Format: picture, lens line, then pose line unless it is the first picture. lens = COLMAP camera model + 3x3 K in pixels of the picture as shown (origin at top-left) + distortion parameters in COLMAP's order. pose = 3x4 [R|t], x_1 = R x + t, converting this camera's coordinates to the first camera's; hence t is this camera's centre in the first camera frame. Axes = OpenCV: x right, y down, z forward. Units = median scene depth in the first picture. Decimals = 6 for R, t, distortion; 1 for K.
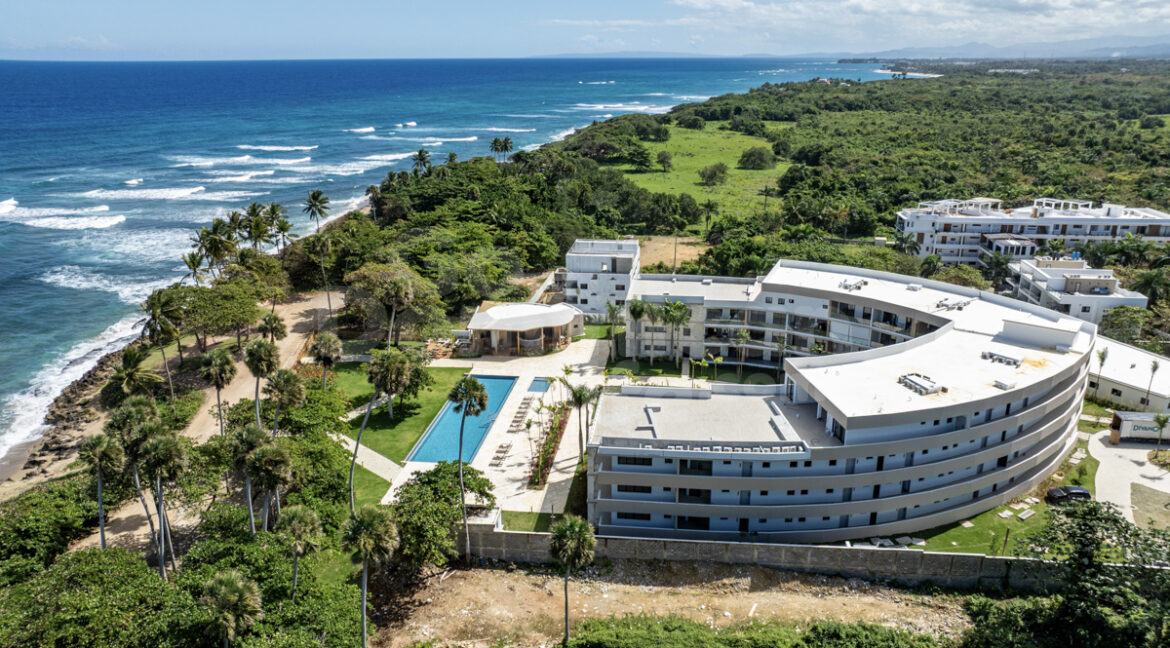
lens RADIAL K [[799.8, 0, 585.0], [0, 799.8, 324.0], [0, 0, 1]] dist [-0.007394, 0.007327]
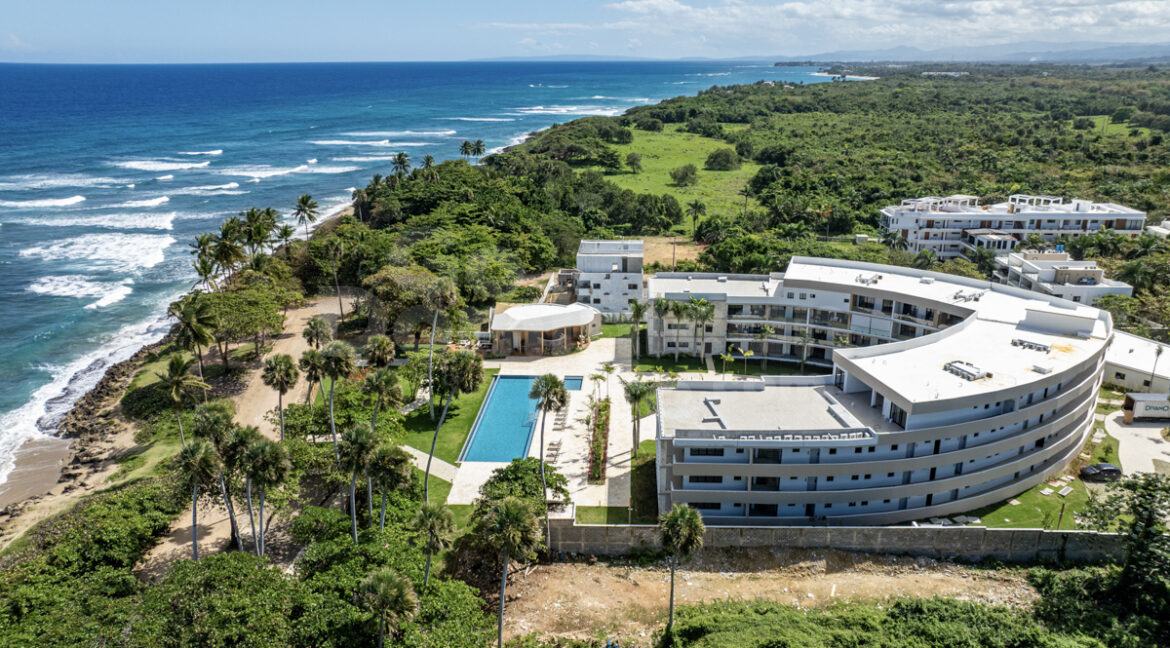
lens RADIAL K [[799.8, 0, 585.0], [0, 799.8, 324.0], [0, 0, 1]] dist [-0.007394, 0.007327]
pose [[0.997499, -0.021415, 0.067356, -0.109752], [0.021652, 0.999762, -0.002788, 0.004313], [-0.067280, 0.004239, 0.997725, -0.010820]]
